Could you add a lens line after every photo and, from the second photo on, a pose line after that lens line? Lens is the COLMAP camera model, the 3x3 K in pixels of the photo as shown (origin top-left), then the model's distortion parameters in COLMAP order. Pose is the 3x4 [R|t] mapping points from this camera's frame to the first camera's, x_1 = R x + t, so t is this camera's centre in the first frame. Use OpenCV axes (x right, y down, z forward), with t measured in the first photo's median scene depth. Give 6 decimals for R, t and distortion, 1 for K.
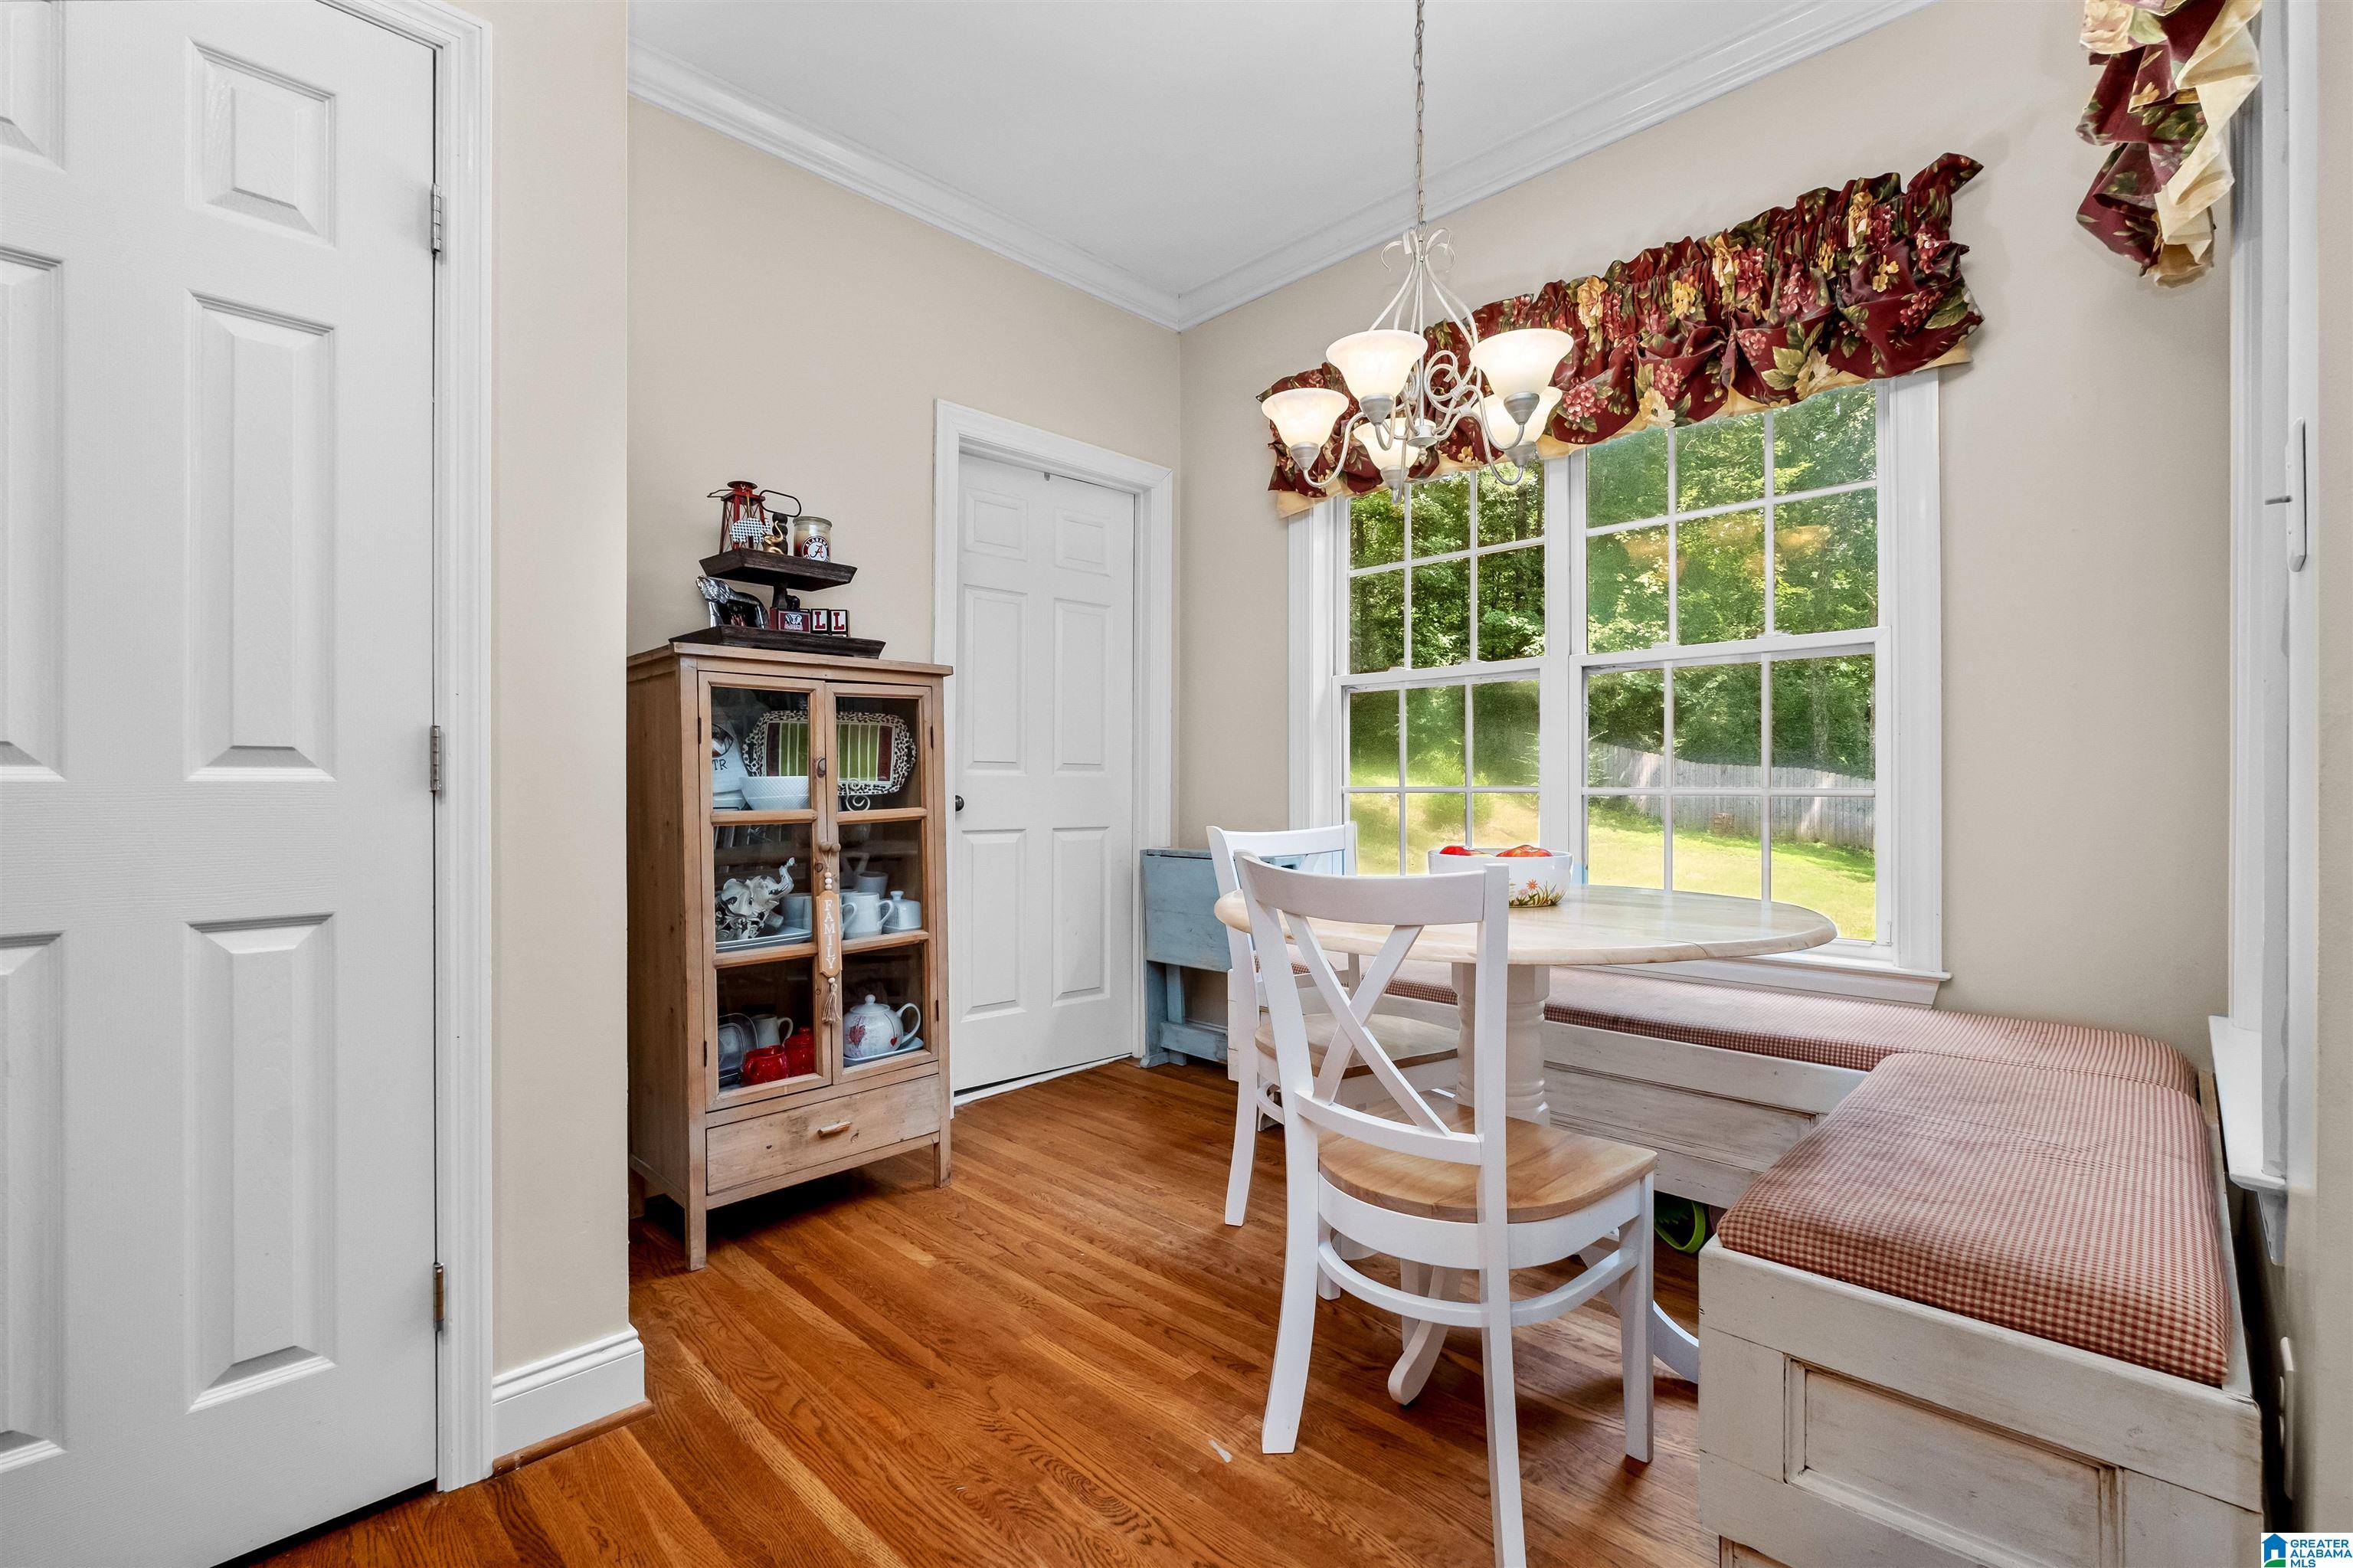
lens RADIAL K [[1025.0, 0, 1175.6], [0, 1025.0, 786.2], [0, 0, 1]] dist [-0.005008, -0.000783]
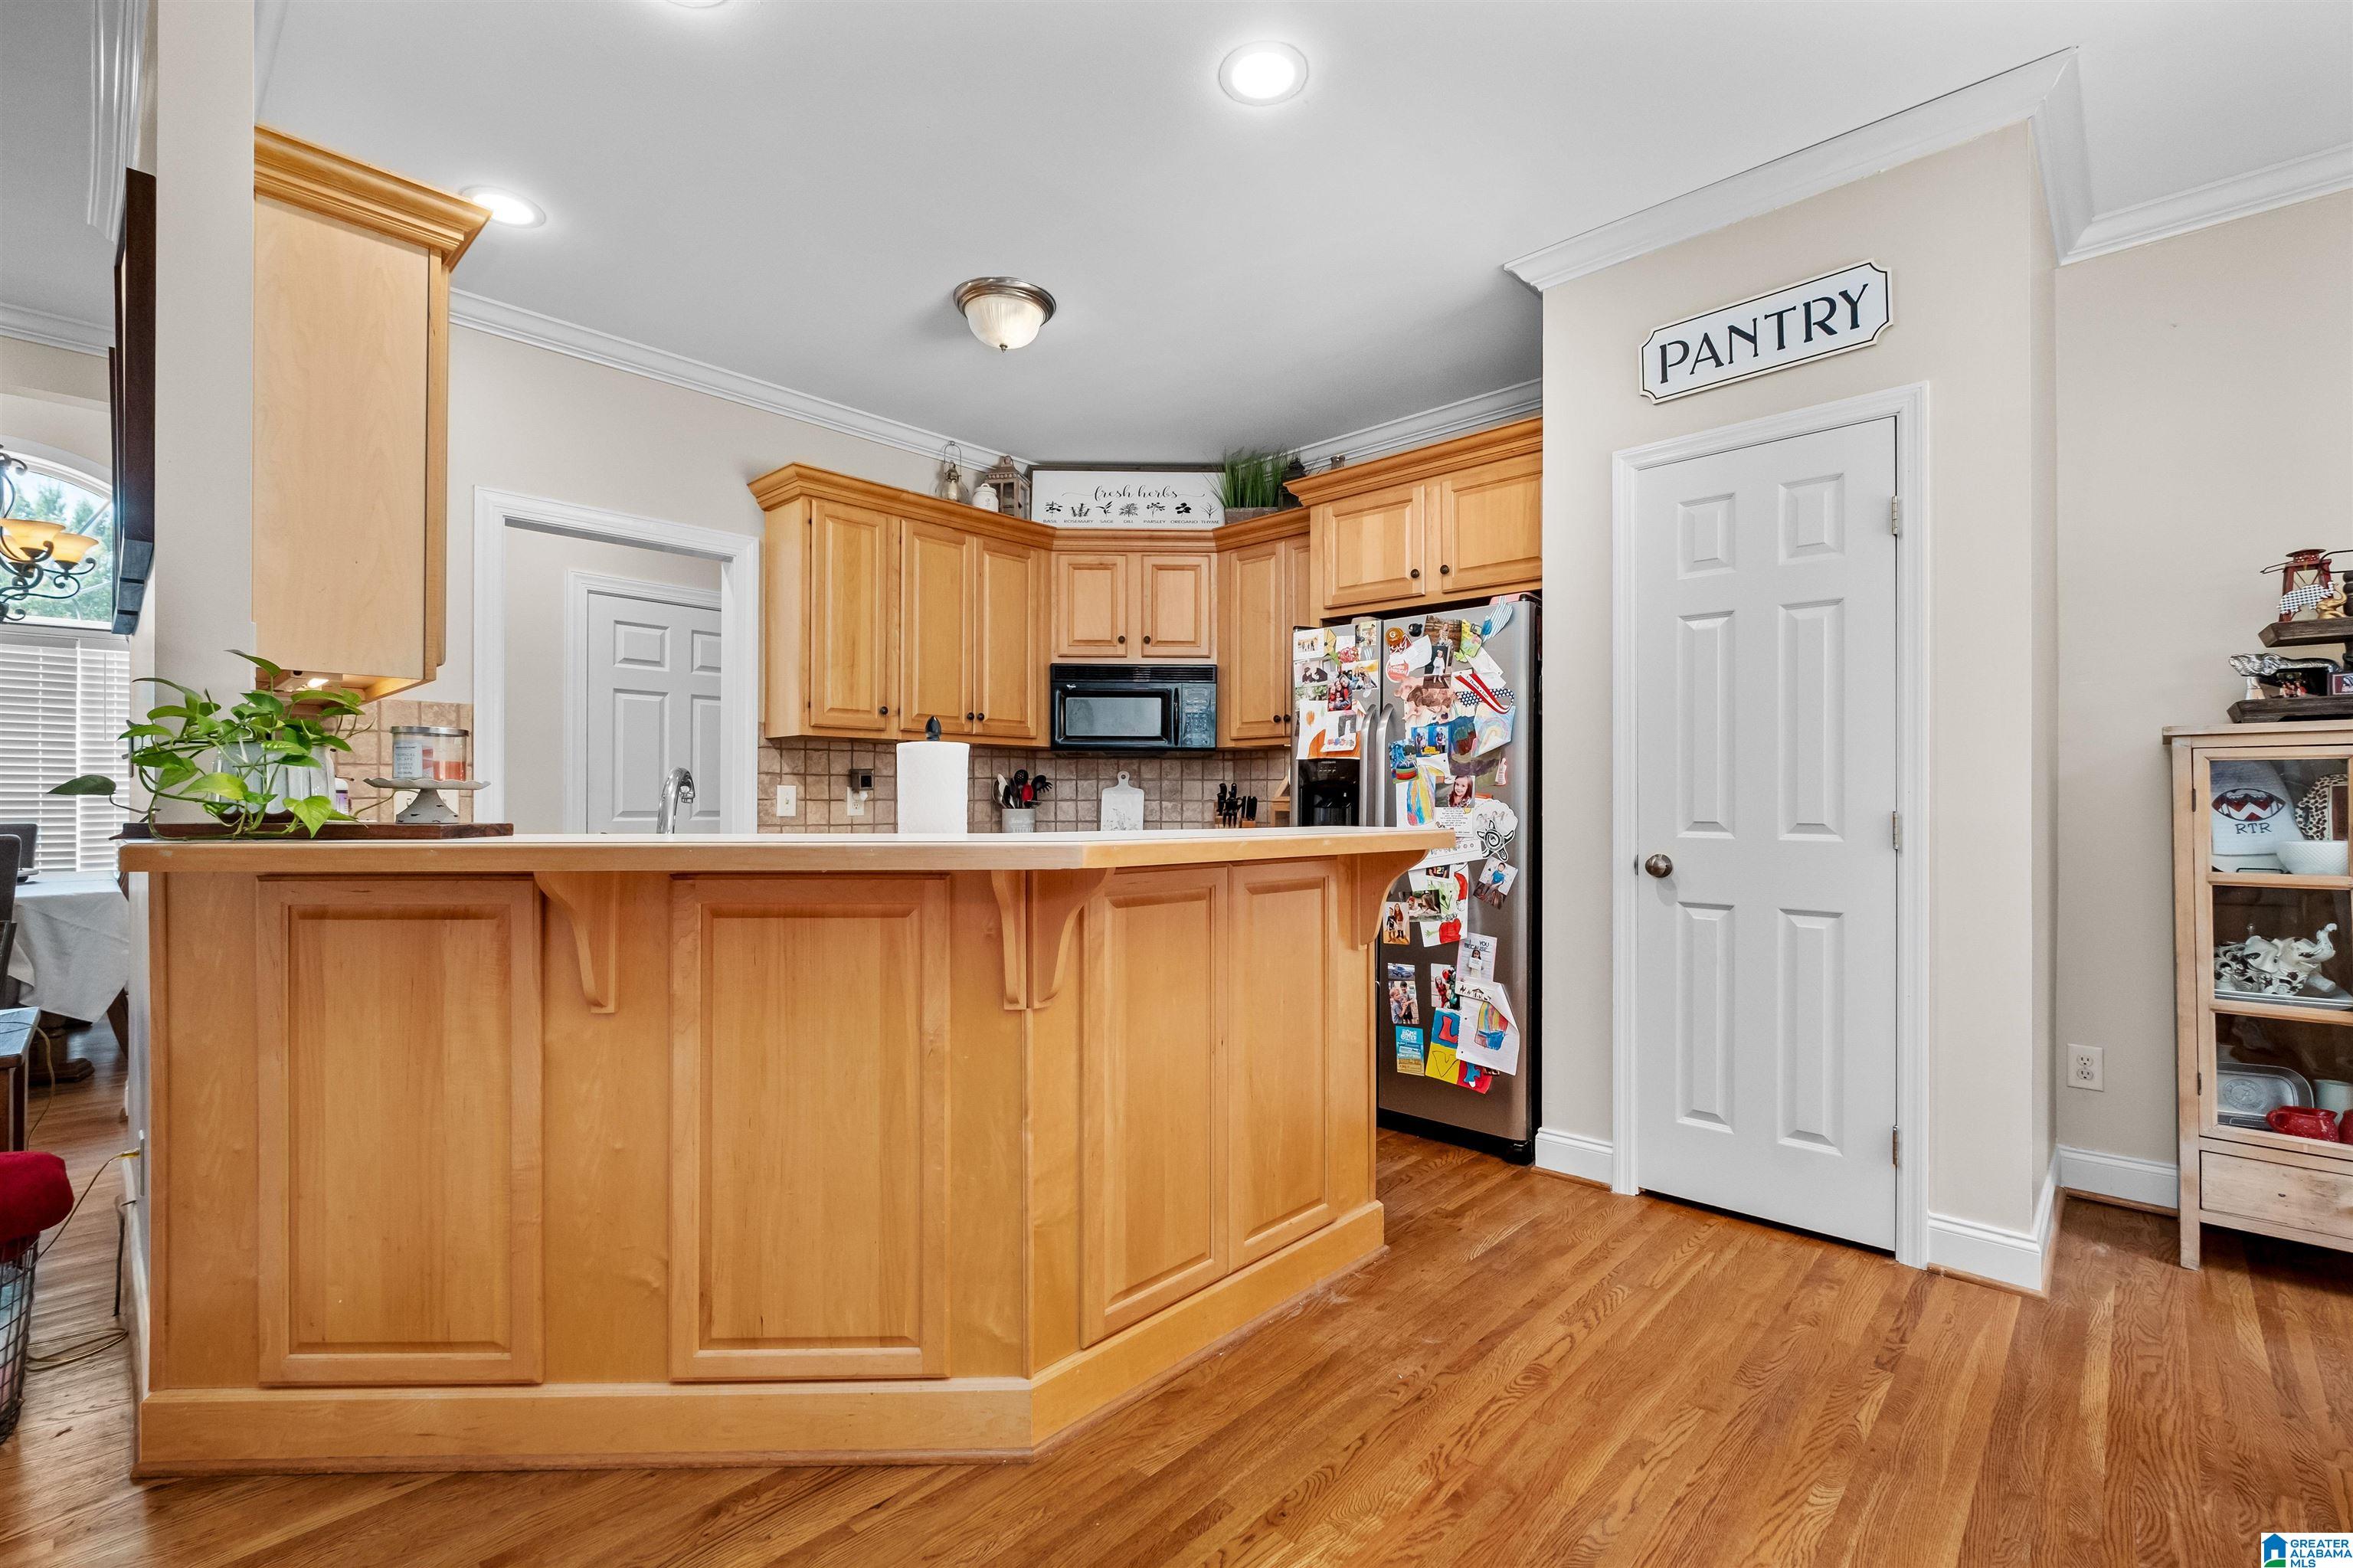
lens RADIAL K [[1025.0, 0, 1175.6], [0, 1025.0, 786.2], [0, 0, 1]] dist [-0.005008, -0.000783]
pose [[0.017853, -0.009123, -0.999799, 0.877500], [-0.006120, 0.999939, -0.009233, -0.070539], [0.999822, 0.006283, 0.017796, -0.217495]]
